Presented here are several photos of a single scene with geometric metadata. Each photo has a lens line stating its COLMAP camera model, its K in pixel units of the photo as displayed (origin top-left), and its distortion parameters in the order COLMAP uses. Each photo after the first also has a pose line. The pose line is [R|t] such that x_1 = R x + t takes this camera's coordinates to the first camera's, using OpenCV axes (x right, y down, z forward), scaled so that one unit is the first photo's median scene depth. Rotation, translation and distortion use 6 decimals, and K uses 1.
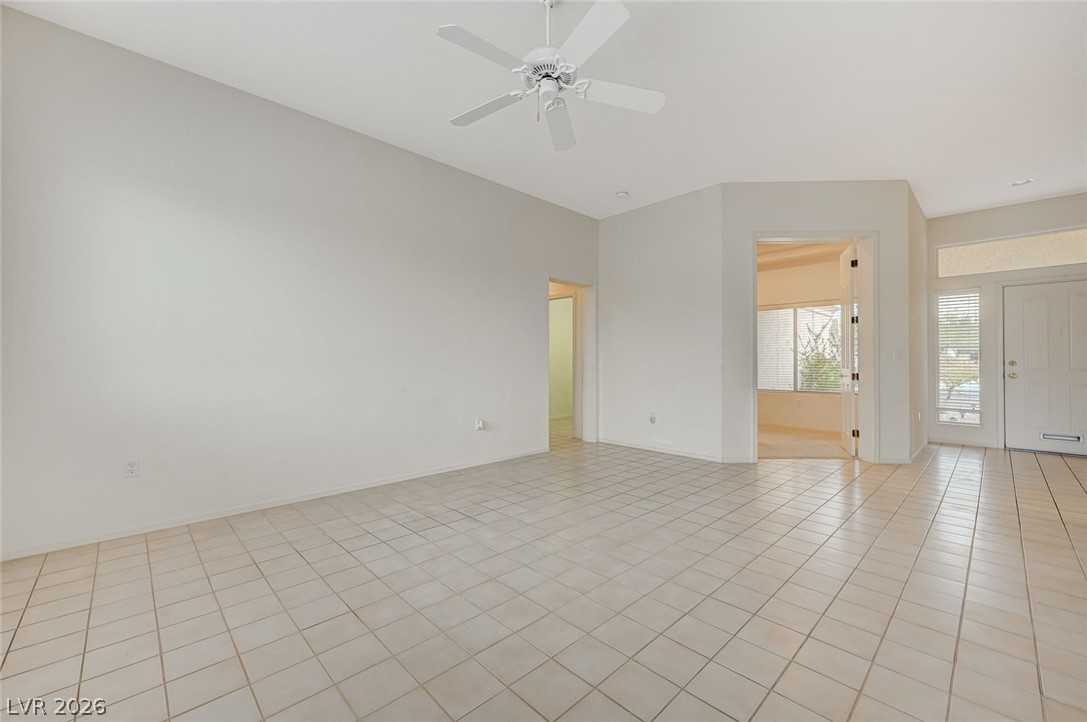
lens RADIAL K [[429.9, 0, 549.7], [0, 429.9, 359.1], [0, 0, 1]] dist [0.002876, -0.000496]
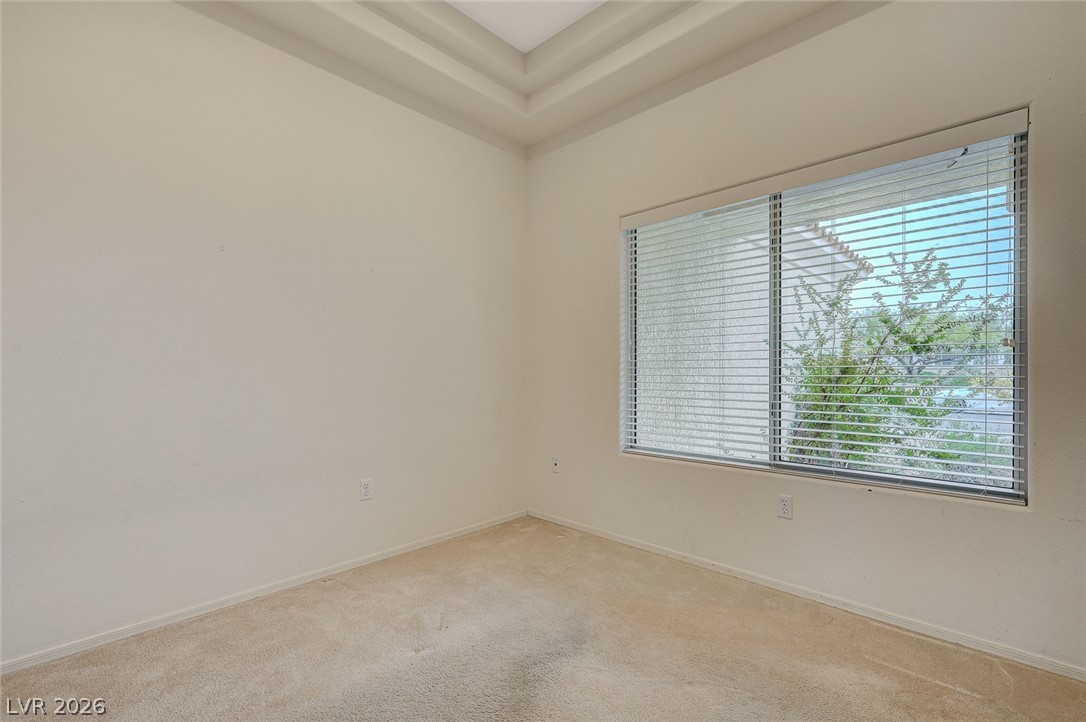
lens RADIAL K [[453.8, 0, 541.2], [0, 453.8, 374.9], [0, 0, 1]] dist [0.000421, 0.000160]
pose [[0.999146, -0.004292, 0.041097, 0.370406], [0.003631, 0.999863, 0.016139, 0.000820], [-0.041161, -0.015976, 0.999025, 0.648607]]
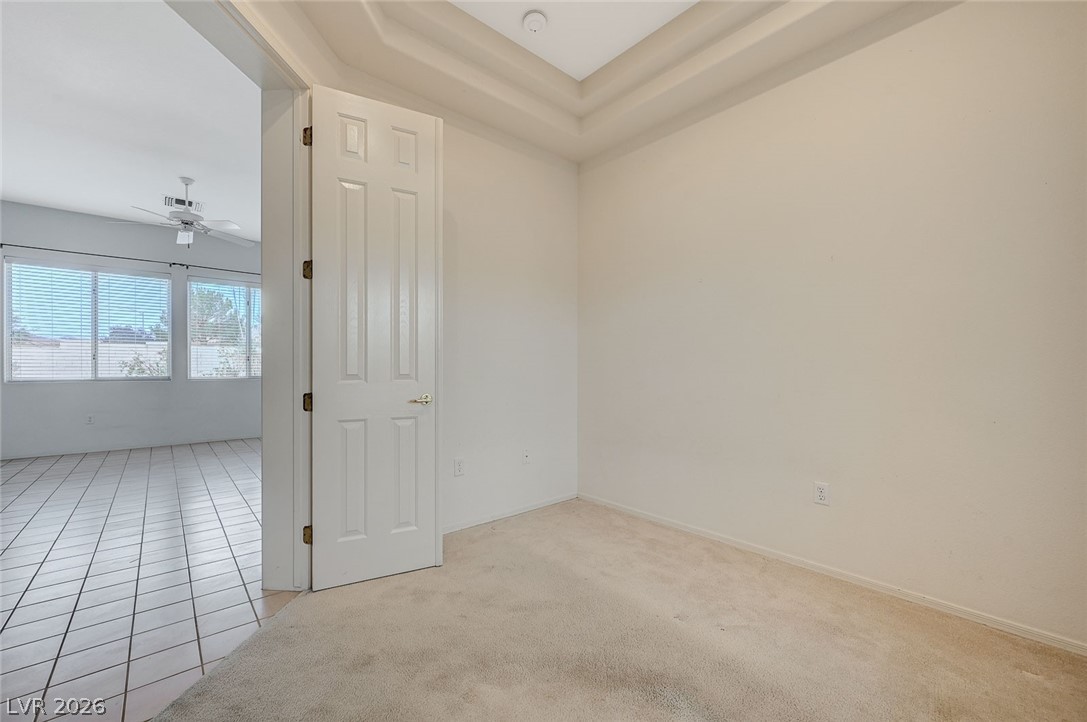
lens RADIAL K [[429.9, 0, 550.0], [0, 429.9, 362.8], [0, 0, 1]] dist [0.002876, -0.000496]
pose [[-0.006777, -0.010573, -0.999921, 0.605740], [0.010428, 0.999889, -0.010643, 0.001589], [0.999923, -0.010499, -0.006666, 0.845025]]
